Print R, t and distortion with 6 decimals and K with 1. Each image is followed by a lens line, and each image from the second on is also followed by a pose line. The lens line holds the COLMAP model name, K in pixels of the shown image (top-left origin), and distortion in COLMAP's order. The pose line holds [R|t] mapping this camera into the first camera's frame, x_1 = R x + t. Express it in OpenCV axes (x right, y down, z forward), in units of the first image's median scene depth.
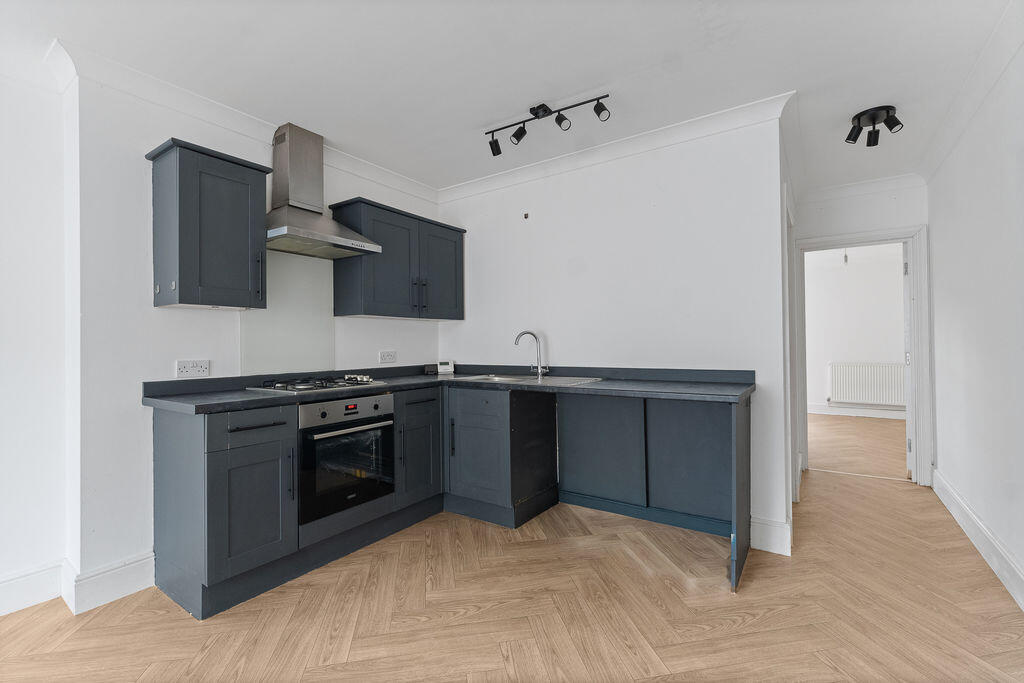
lens RADIAL K [[455.0, 0, 512.8], [0, 455.0, 349.2], [0, 0, 1]] dist [-0.001409, -0.000771]
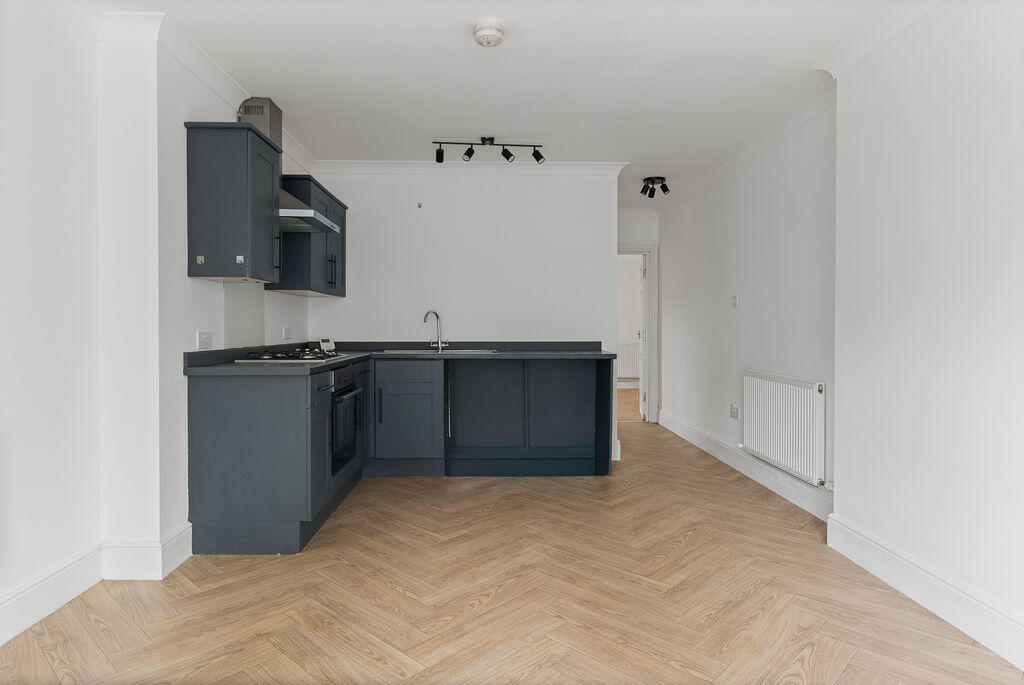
lens RADIAL K [[591.8, 0, 510.8], [0, 591.8, 348.4], [0, 0, 1]] dist [0.000819, -0.000276]
pose [[0.813702, -0.007168, 0.581238, -0.596833], [-0.006960, 0.999732, 0.022072, 0.018551], [-0.581240, -0.022005, 0.813434, -0.285879]]
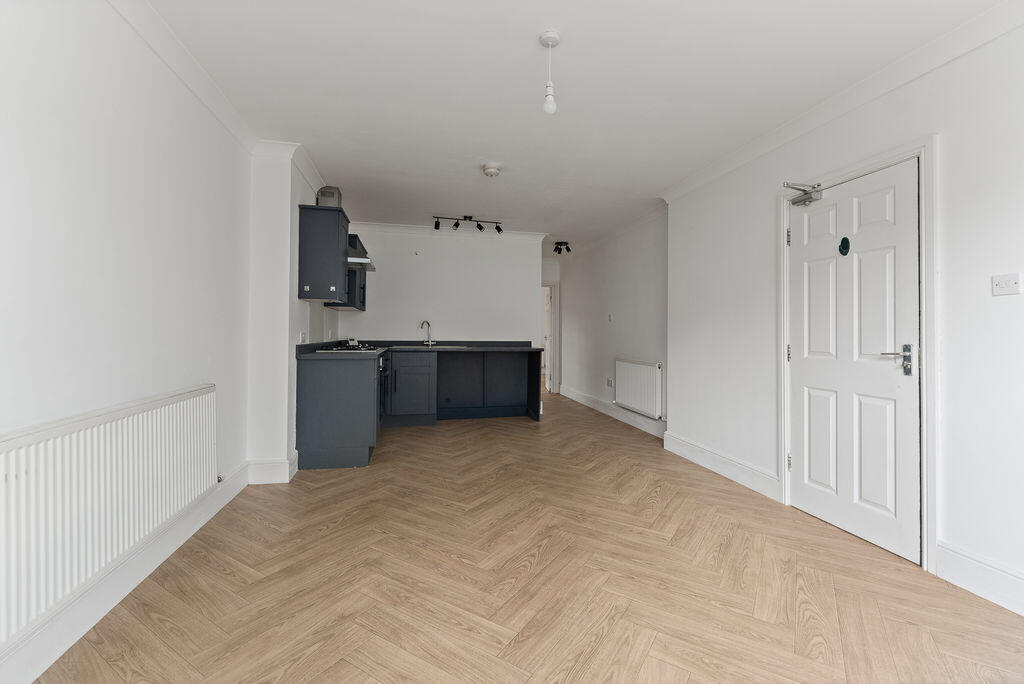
lens RADIAL K [[412.2, 0, 512.0], [0, 412.2, 342.0], [0, 0, 1]] dist [0.000559, 0.000017]
pose [[0.712730, 0.004918, 0.701421, -0.782611], [-0.013372, 0.999889, 0.006577, 0.025655], [-0.701311, -0.014067, 0.712717, -0.356517]]
